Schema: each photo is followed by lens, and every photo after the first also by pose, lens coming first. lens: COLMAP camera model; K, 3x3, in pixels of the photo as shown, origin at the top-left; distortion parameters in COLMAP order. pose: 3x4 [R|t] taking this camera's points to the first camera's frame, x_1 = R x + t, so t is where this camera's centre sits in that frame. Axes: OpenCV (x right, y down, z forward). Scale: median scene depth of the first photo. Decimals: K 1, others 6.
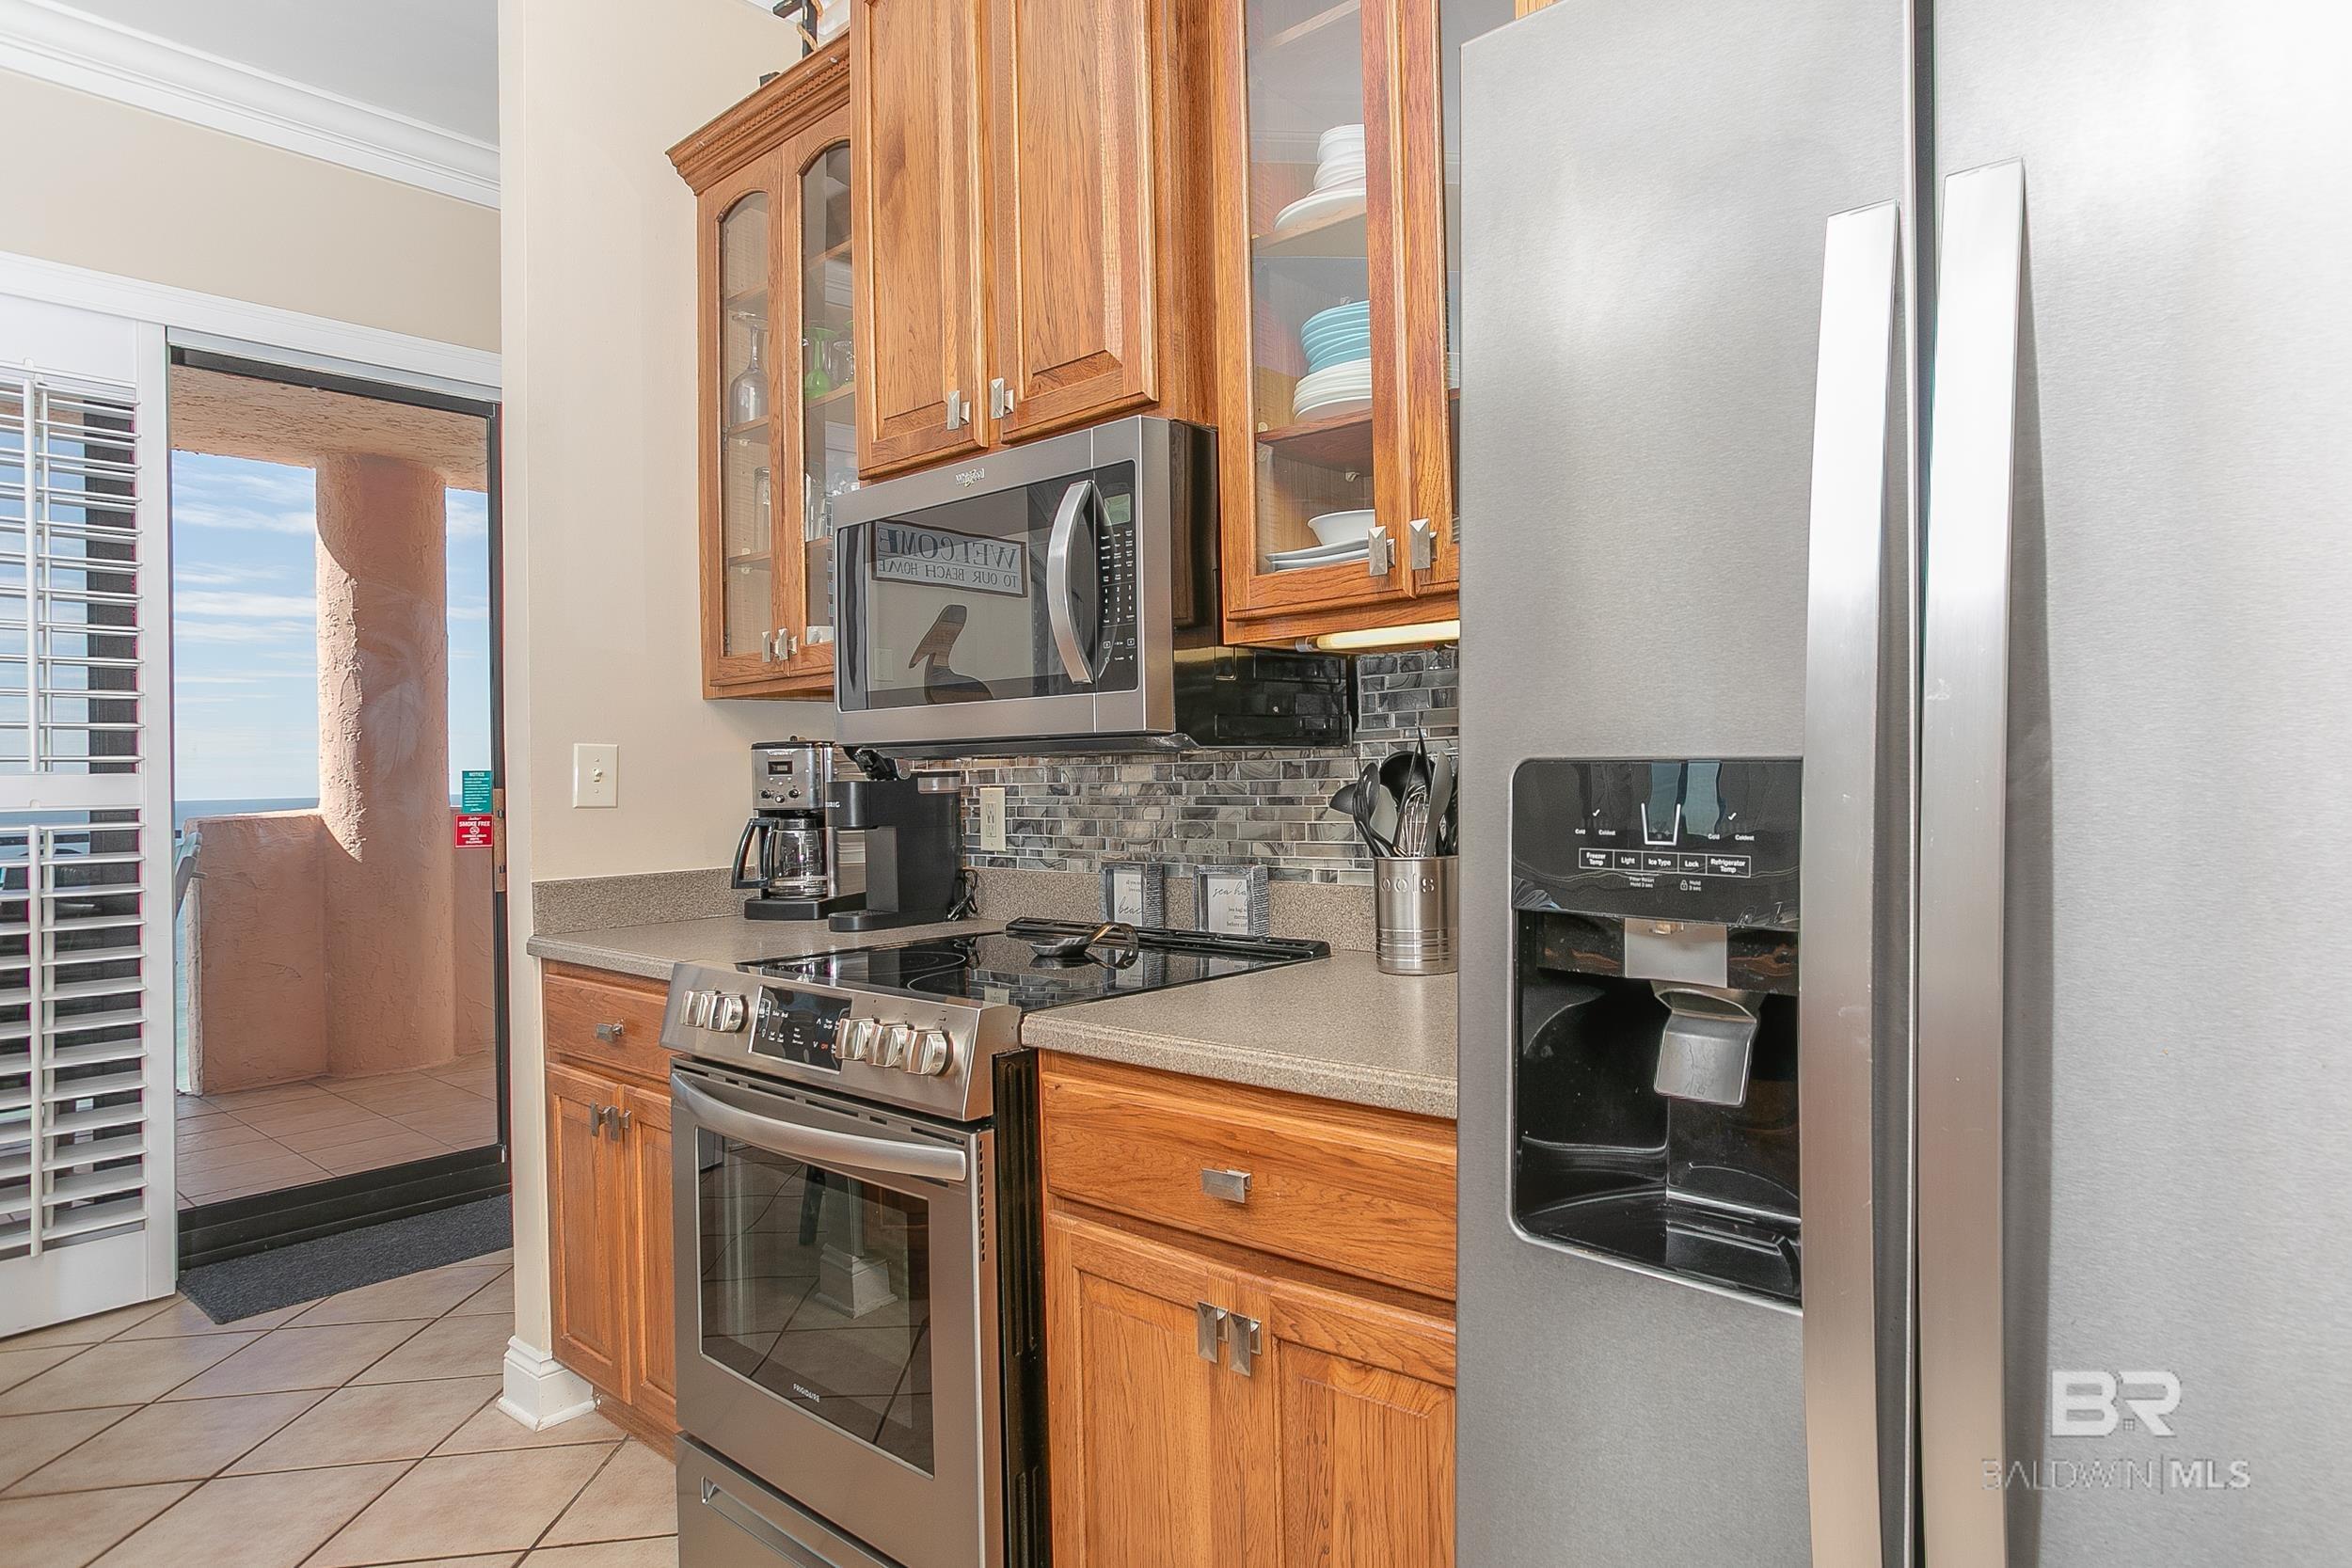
lens RADIAL K [[1188.2, 0, 1180.8], [0, 1188.2, 758.3], [0, 0, 1]] dist [-0.059318, 0.048556]
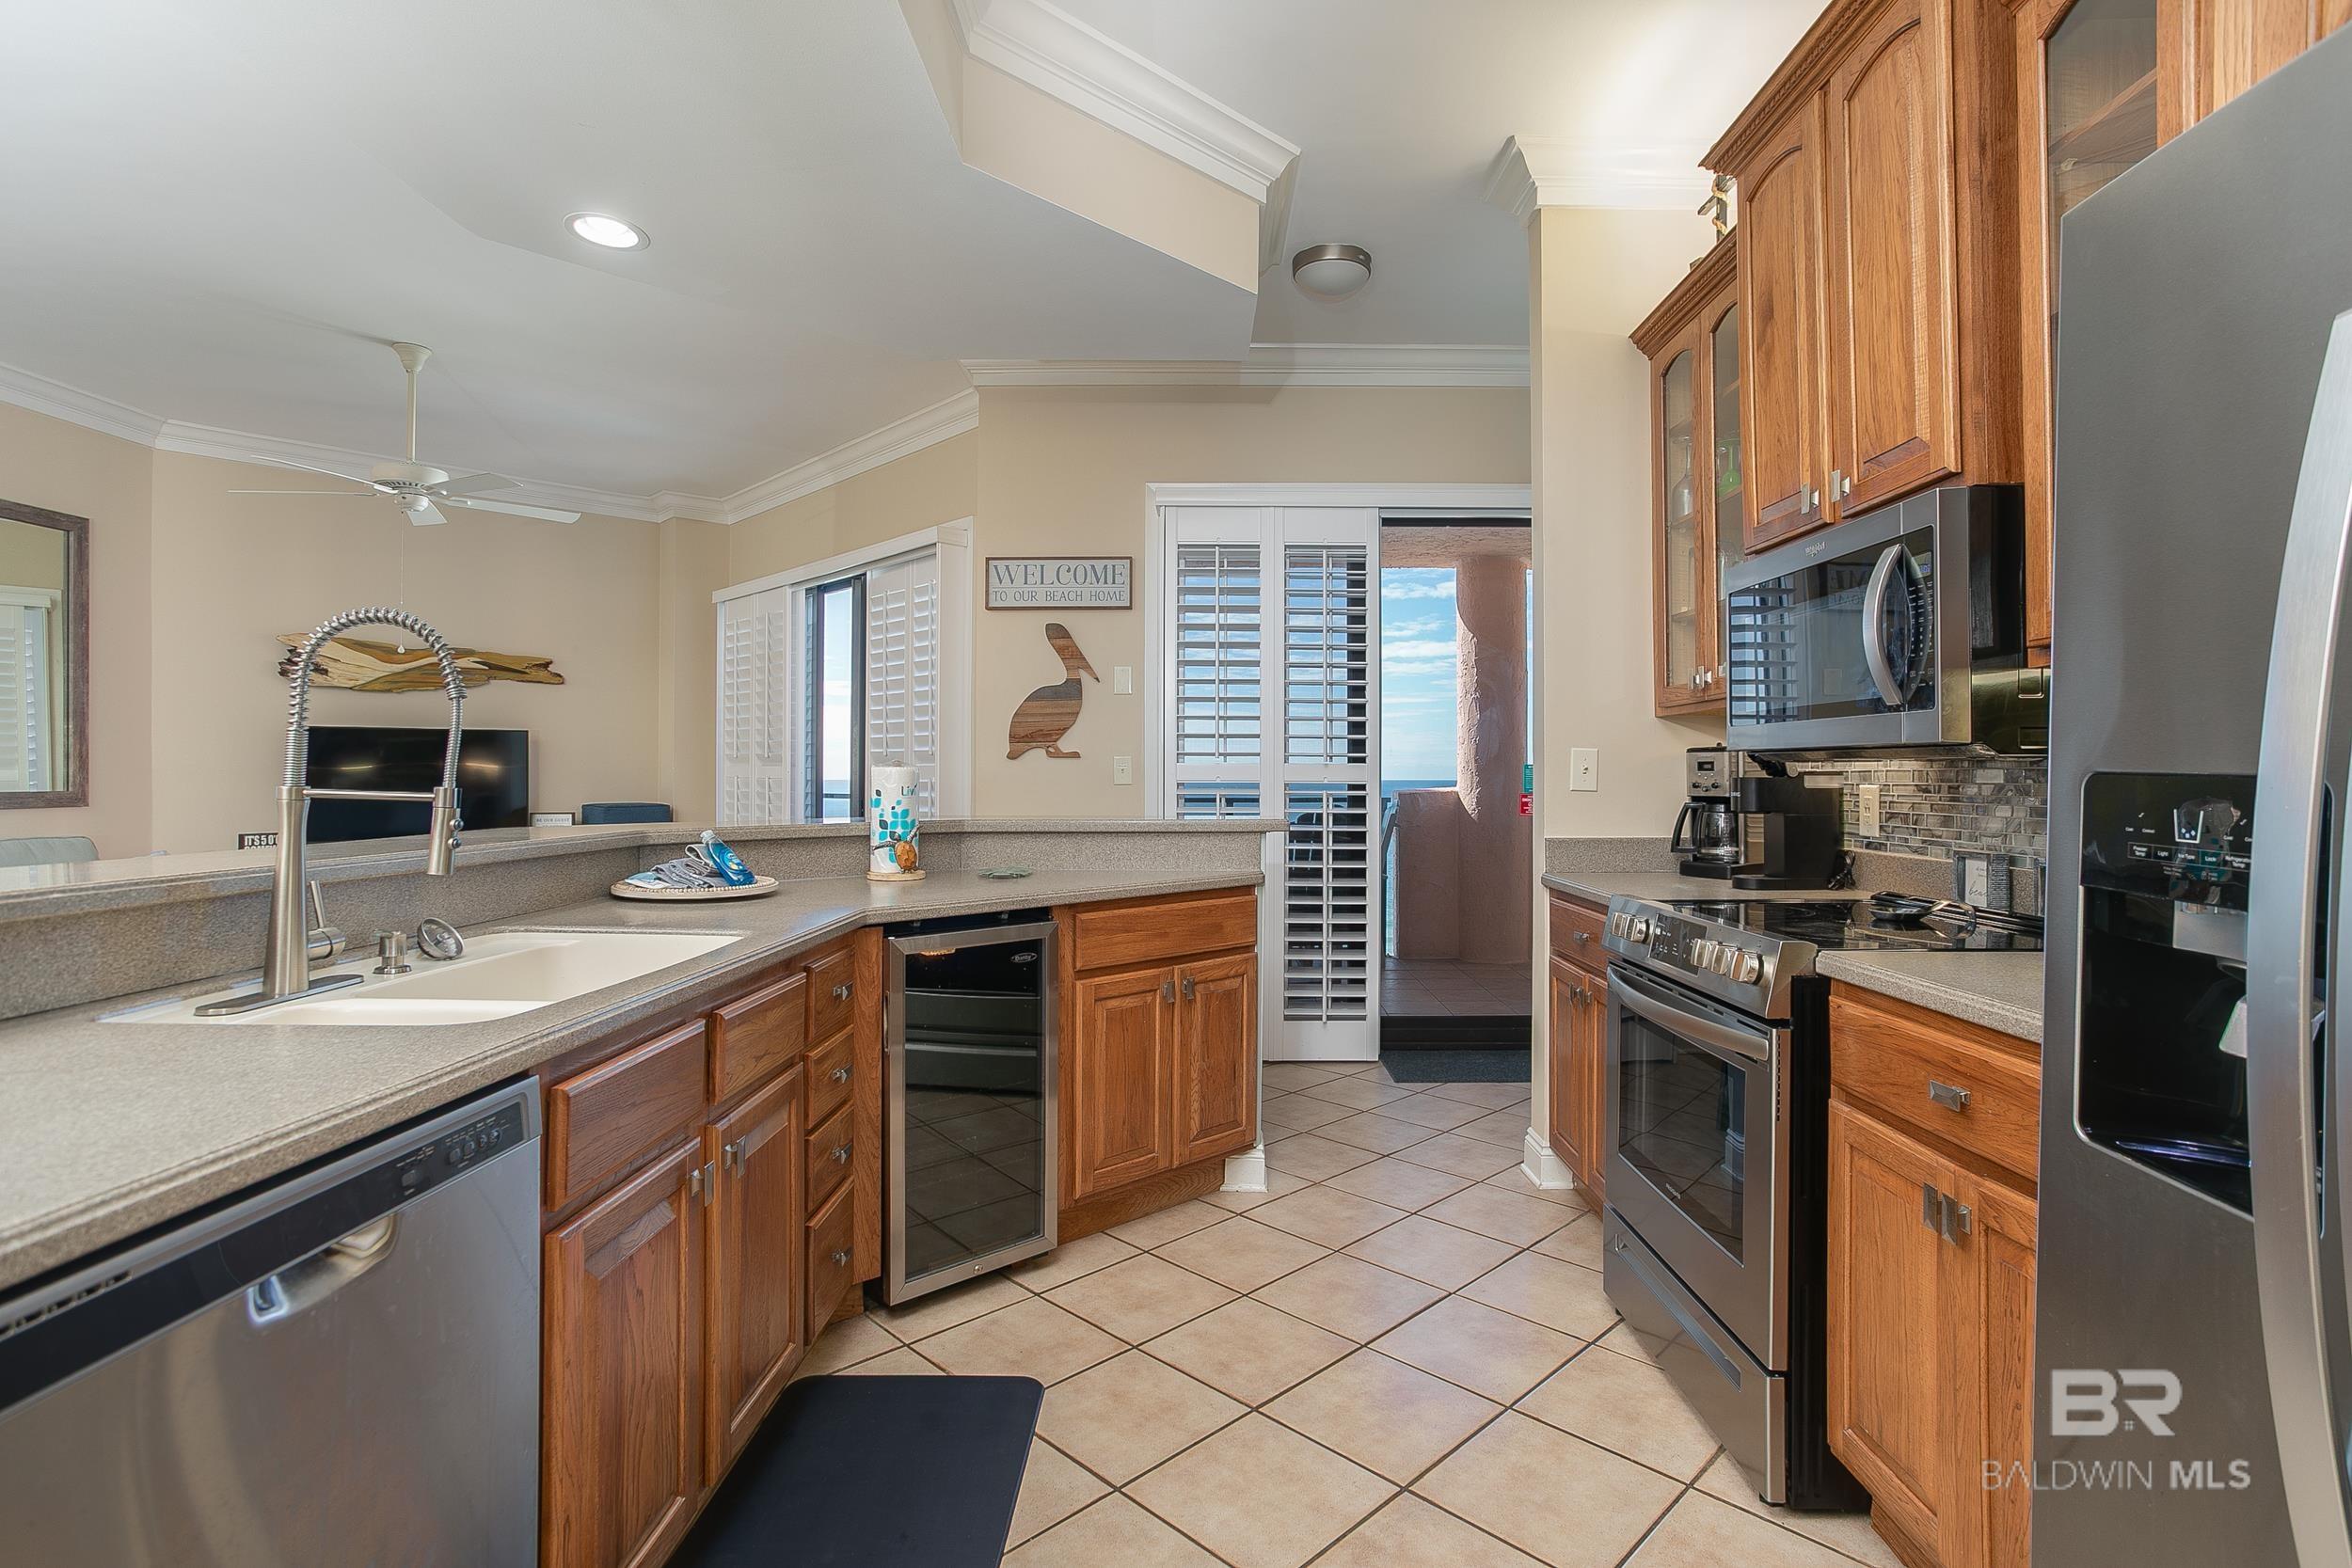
lens RADIAL K [[1111.2, 0, 1165.8], [0, 1111.2, 758.7], [0, 0, 1]] dist [-0.022805, 0.023396]
pose [[0.587087, 0.010004, -0.809462, 0.381630], [-0.004600, 0.999949, 0.009022, -0.010924], [0.809511, -0.001573, 0.587103, -0.299622]]
